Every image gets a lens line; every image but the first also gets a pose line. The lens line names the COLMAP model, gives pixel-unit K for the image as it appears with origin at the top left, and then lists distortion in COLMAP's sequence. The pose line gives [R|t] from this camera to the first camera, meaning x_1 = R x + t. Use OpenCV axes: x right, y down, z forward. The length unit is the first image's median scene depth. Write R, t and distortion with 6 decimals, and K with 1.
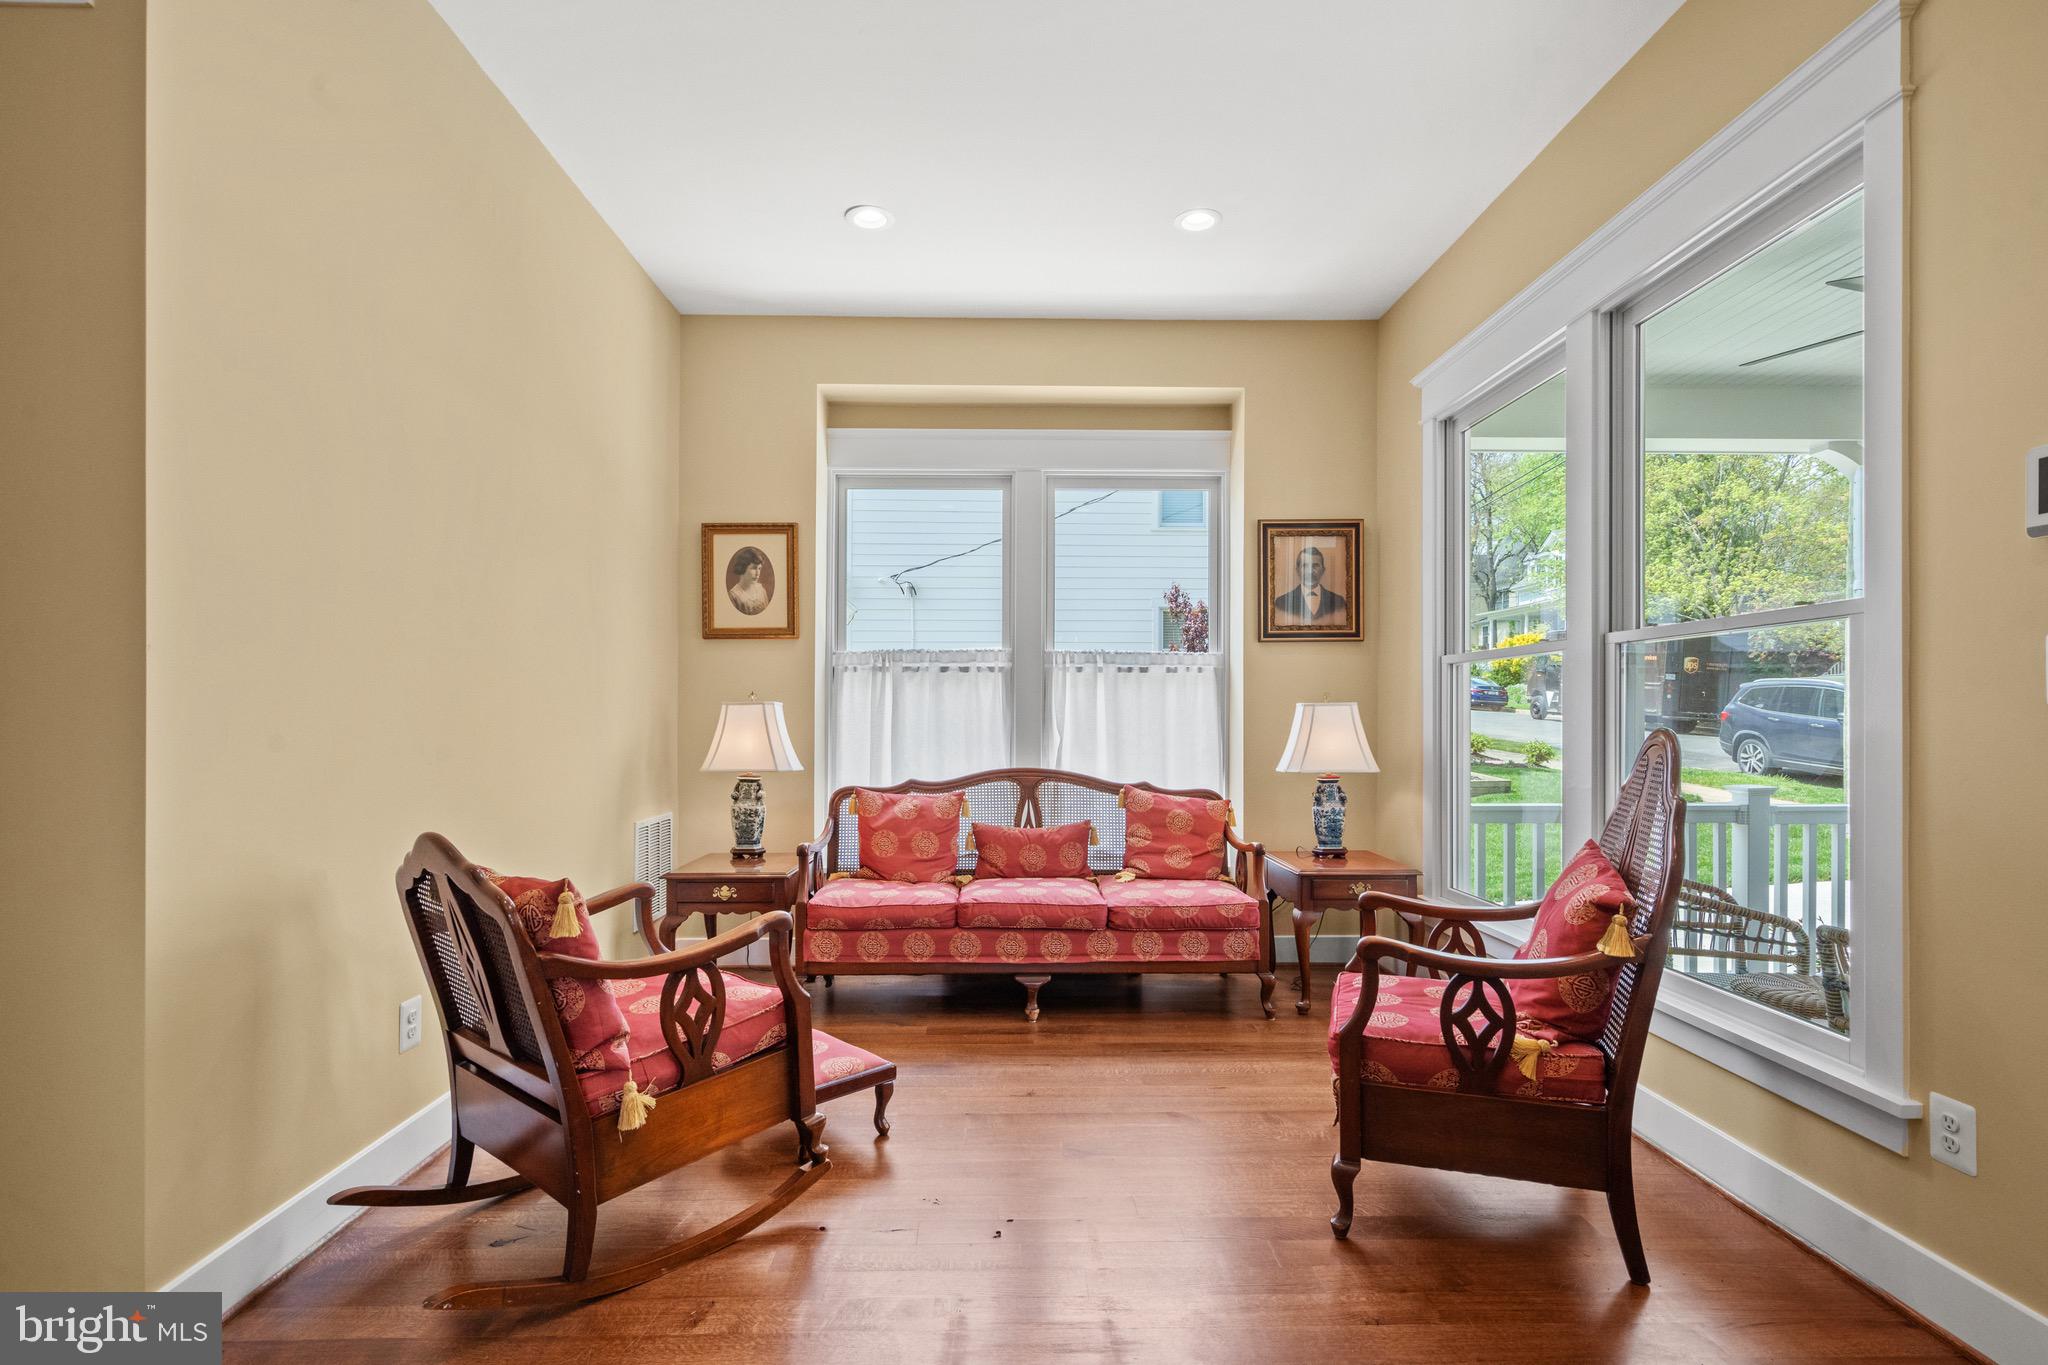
lens RADIAL K [[936.0, 0, 1021.6], [0, 936.0, 700.9], [0, 0, 1]] dist [-0.011382, 0.003586]
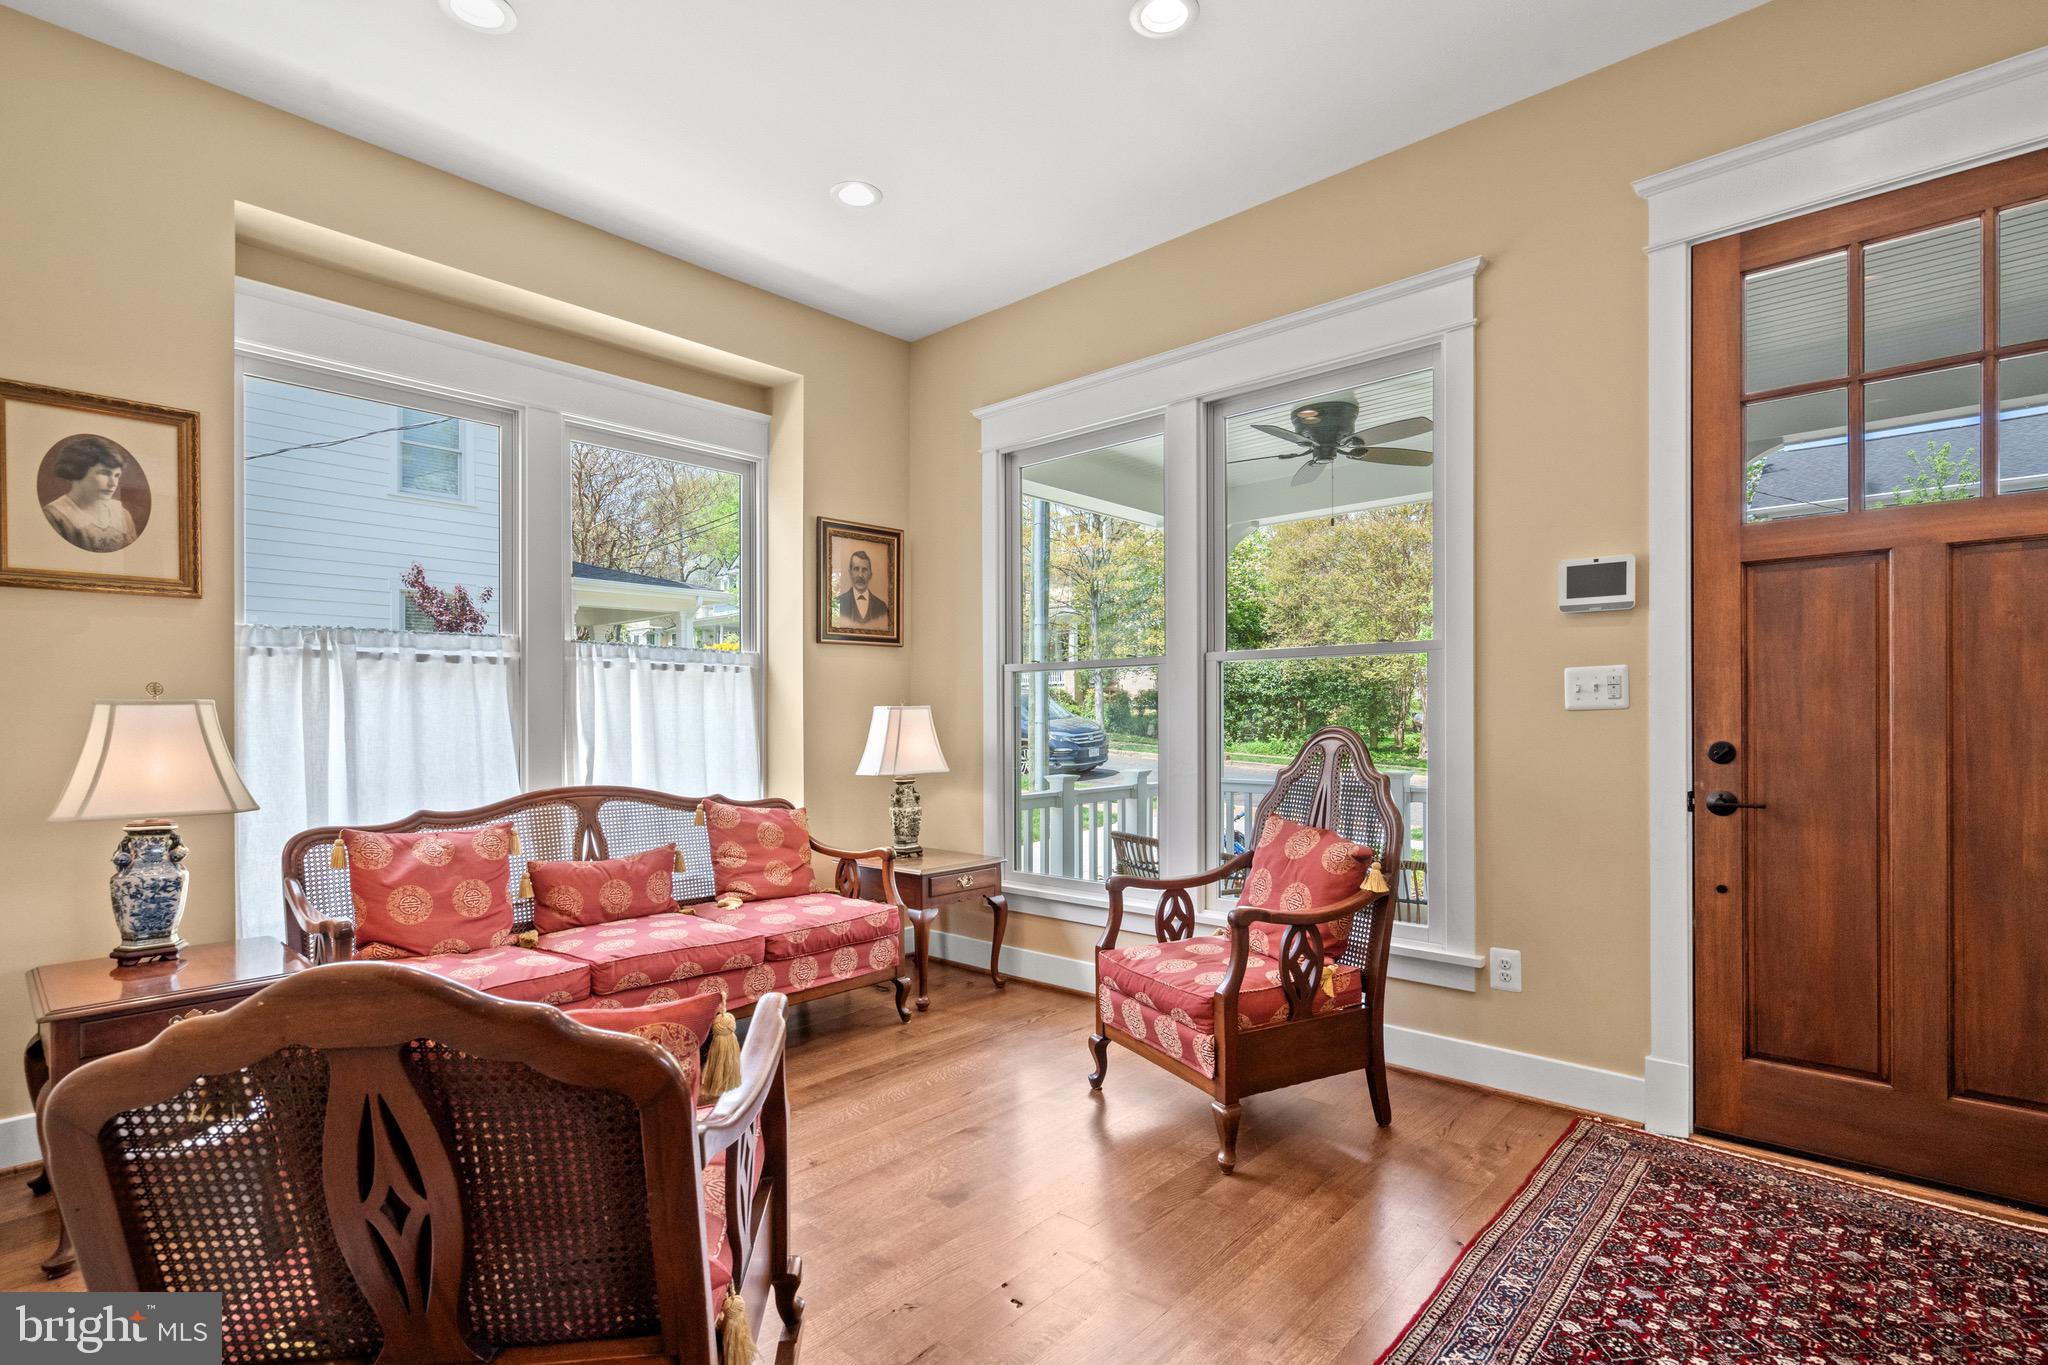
lens RADIAL K [[936.0, 0, 1042.3], [0, 936.0, 712.2], [0, 0, 1]] dist [-0.011382, 0.003586]
pose [[0.701929, 0.000573, 0.712247, -0.296817], [-0.005875, 0.999970, 0.004986, 0.002487], [-0.712223, -0.007685, 0.701911, 0.169788]]
